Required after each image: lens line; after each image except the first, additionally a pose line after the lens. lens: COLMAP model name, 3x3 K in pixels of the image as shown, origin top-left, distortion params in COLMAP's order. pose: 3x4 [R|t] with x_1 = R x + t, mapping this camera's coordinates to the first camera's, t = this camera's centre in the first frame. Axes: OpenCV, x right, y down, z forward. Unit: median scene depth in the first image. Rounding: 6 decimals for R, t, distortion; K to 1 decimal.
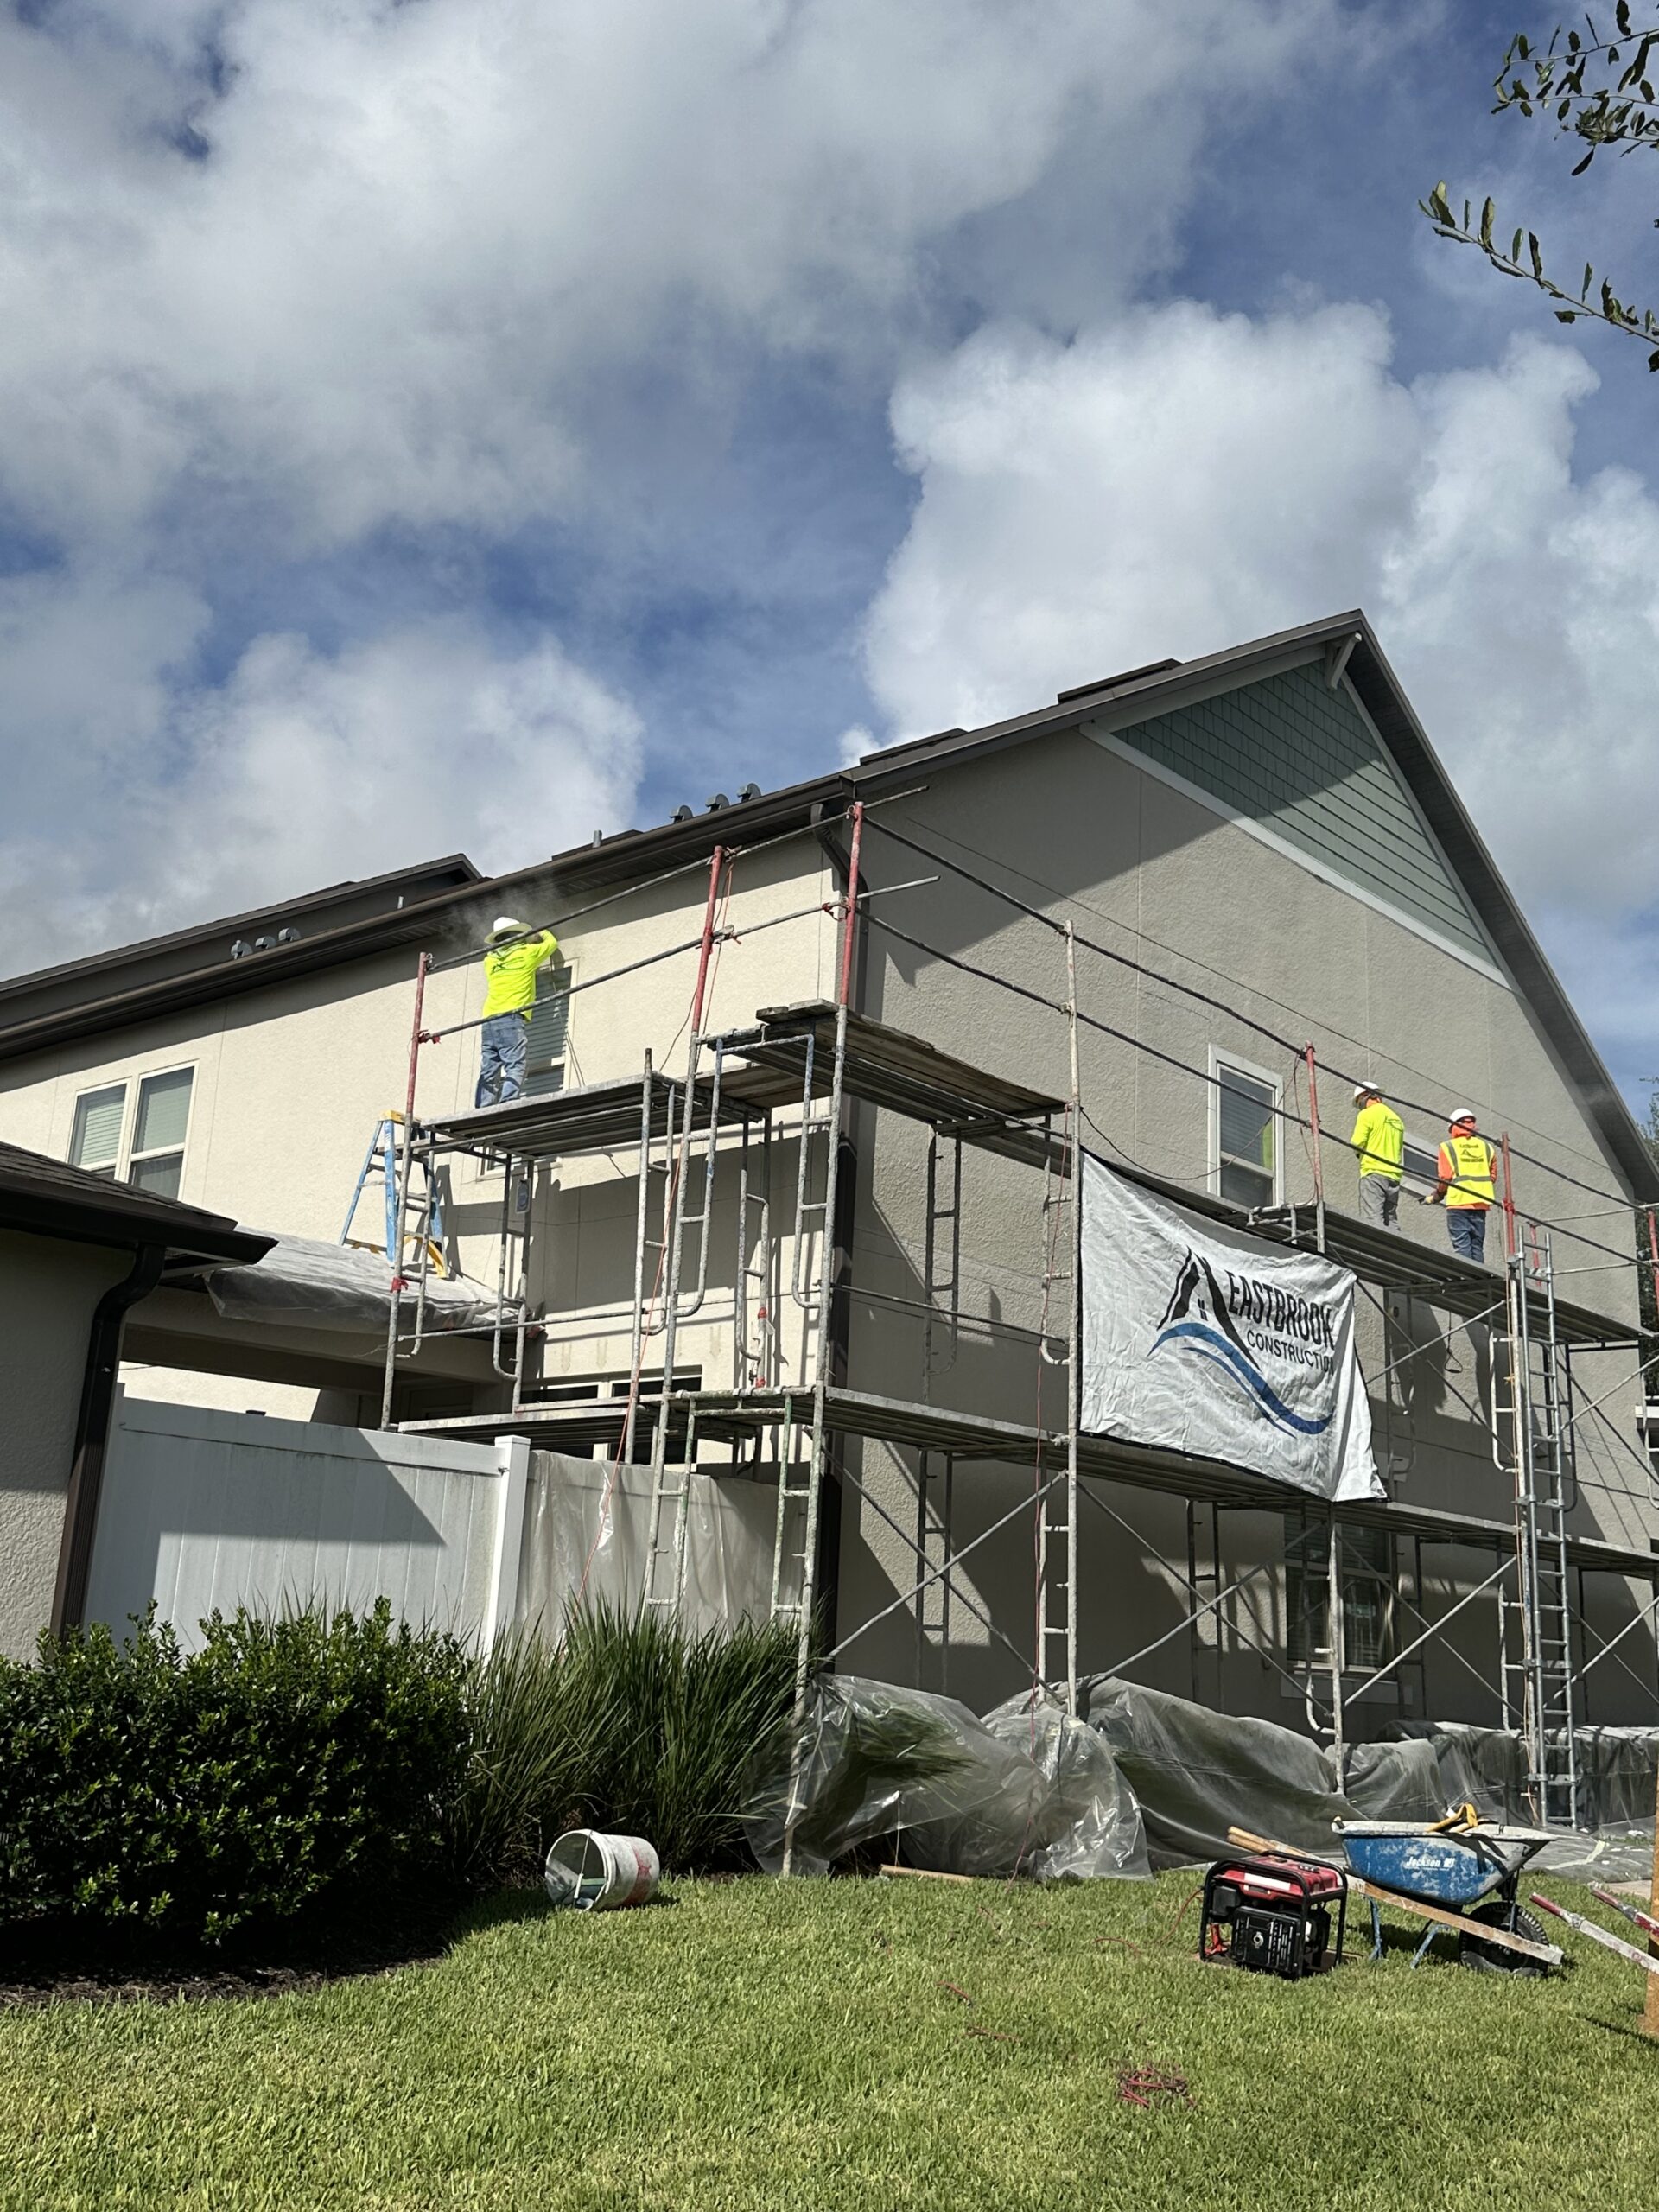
lens RADIAL K [[2134.5, 0, 829.5], [0, 2134.5, 1106.0], [0, 0, 1]] dist [-0.000241, -0.000053]
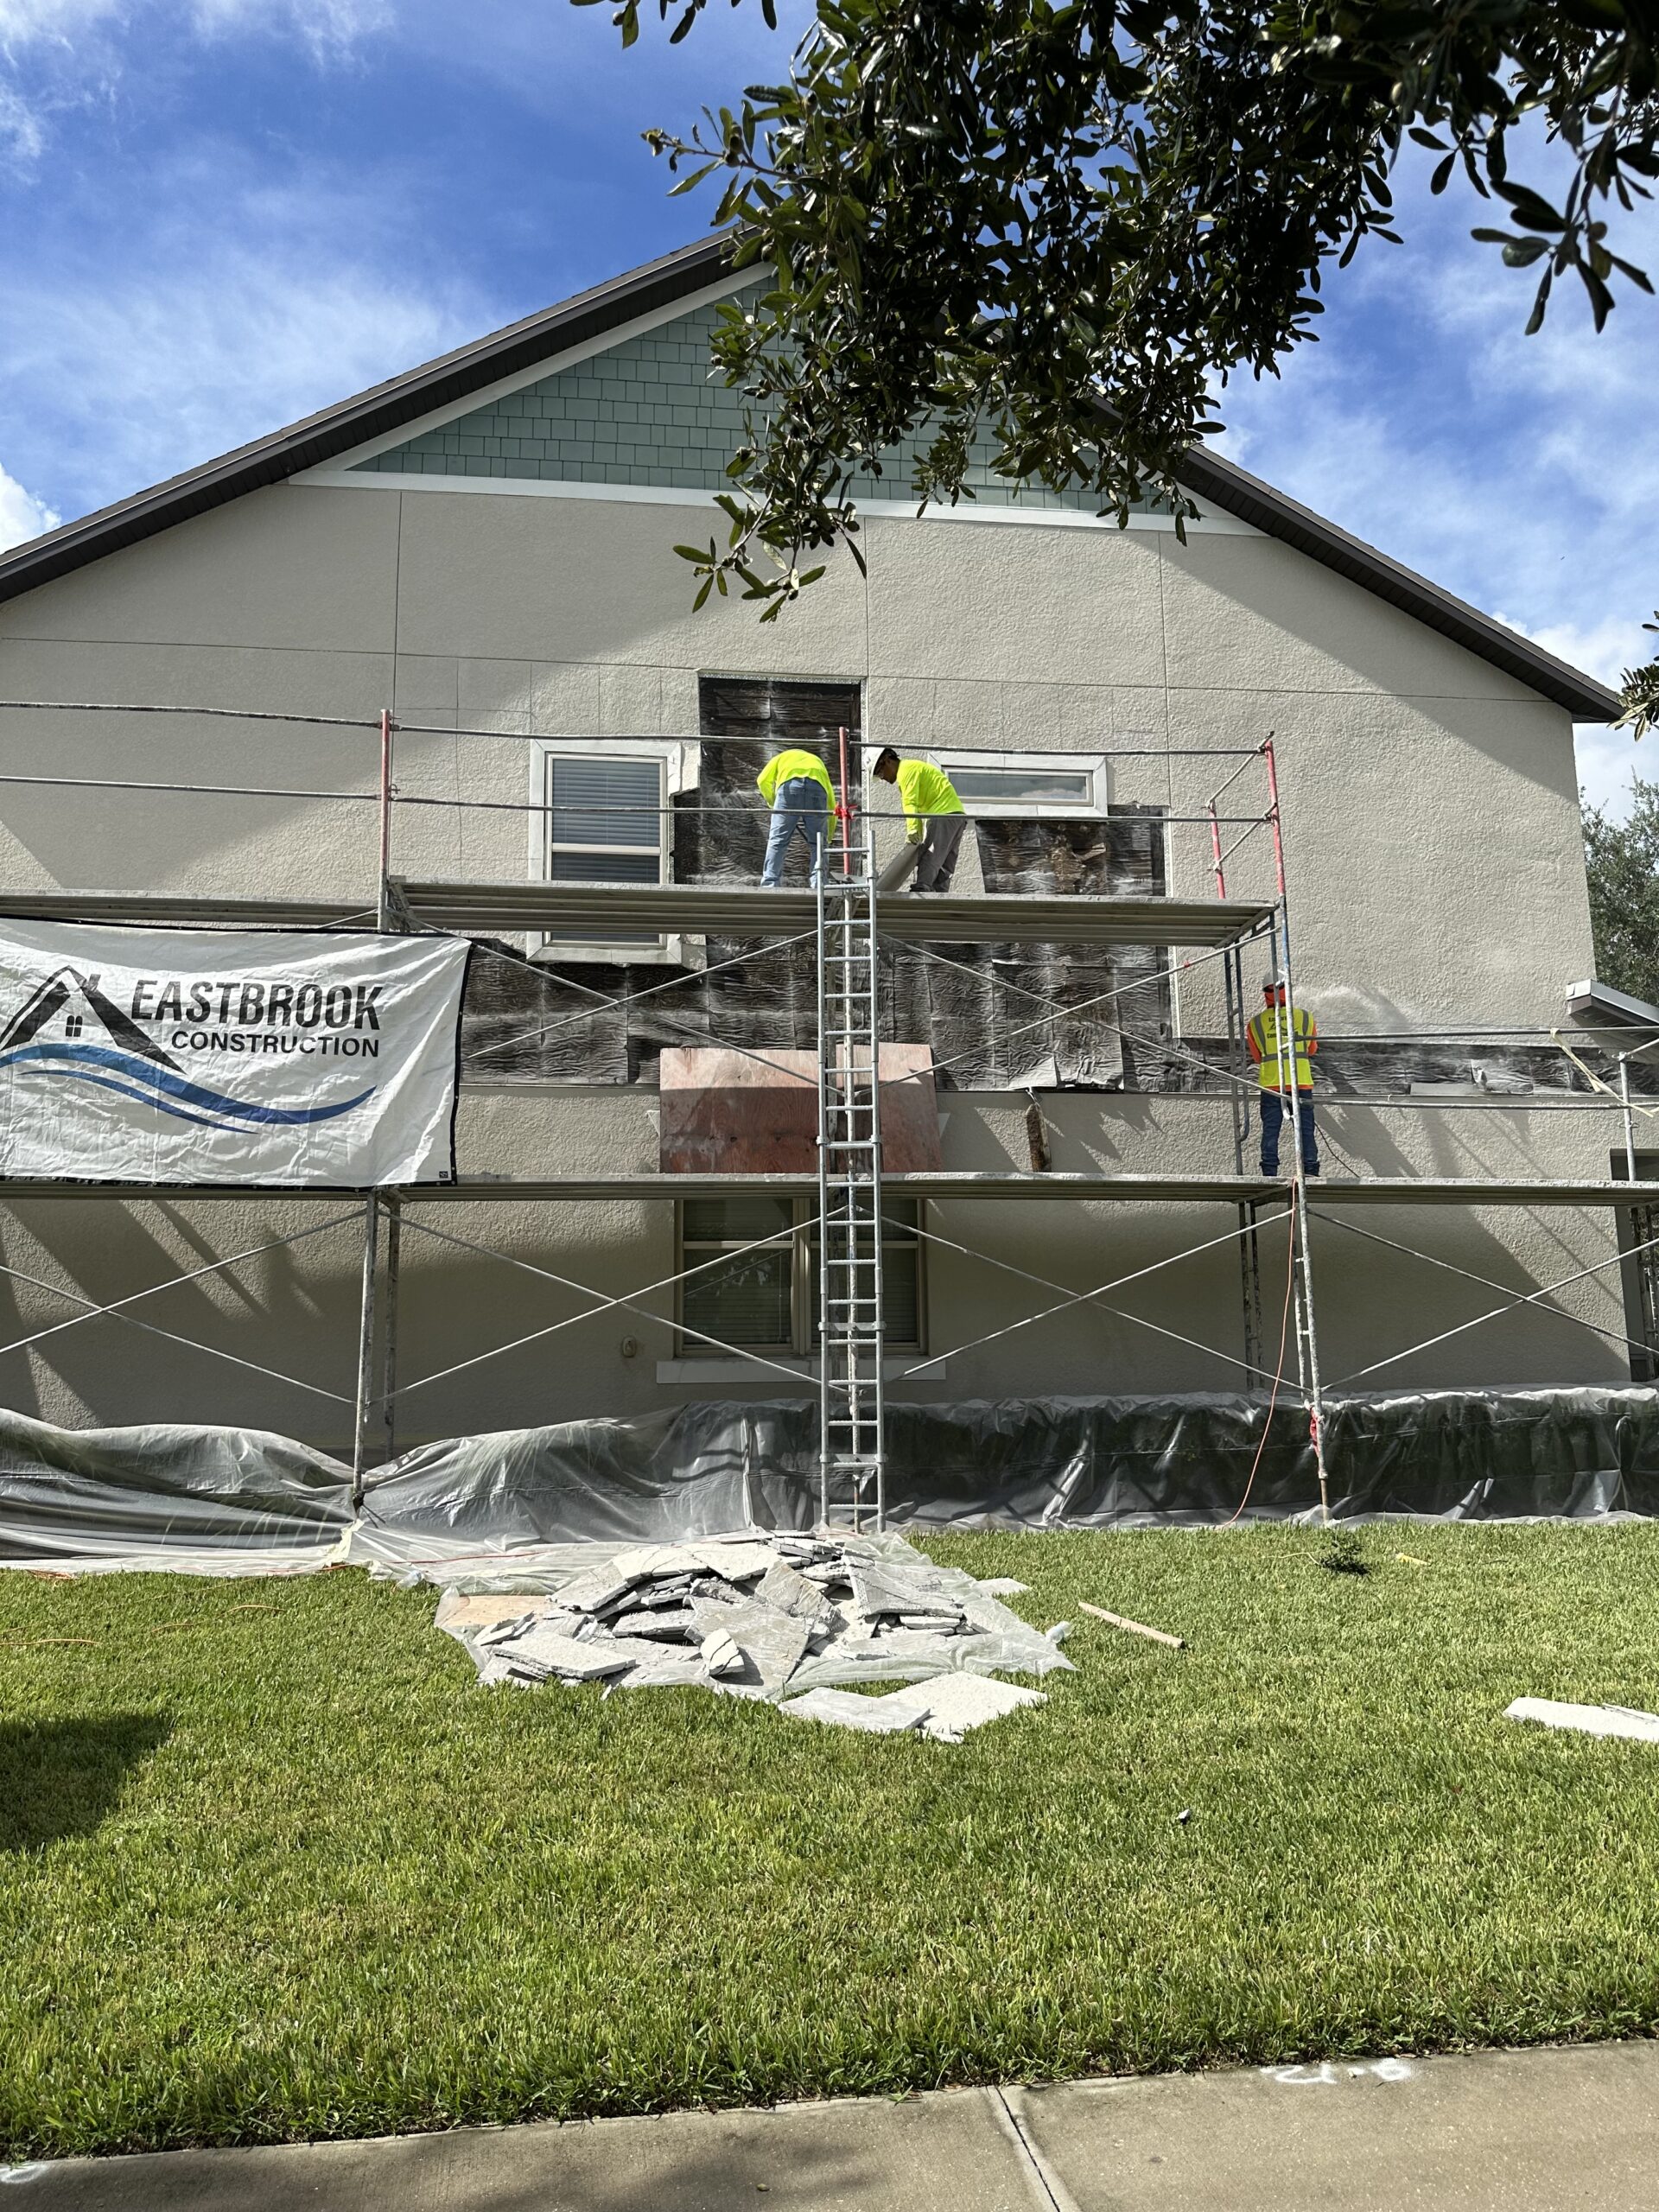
lens RADIAL K [[1493.4, 0, 868.1], [0, 1493.4, 1113.9], [0, 0, 1]] dist [0.185849, -0.237801]
pose [[0.728849, -0.171805, -0.662769, 0.868839], [0.228240, 0.973604, -0.001385, 0.209779], [0.645513, -0.150261, 0.748823, 0.661316]]
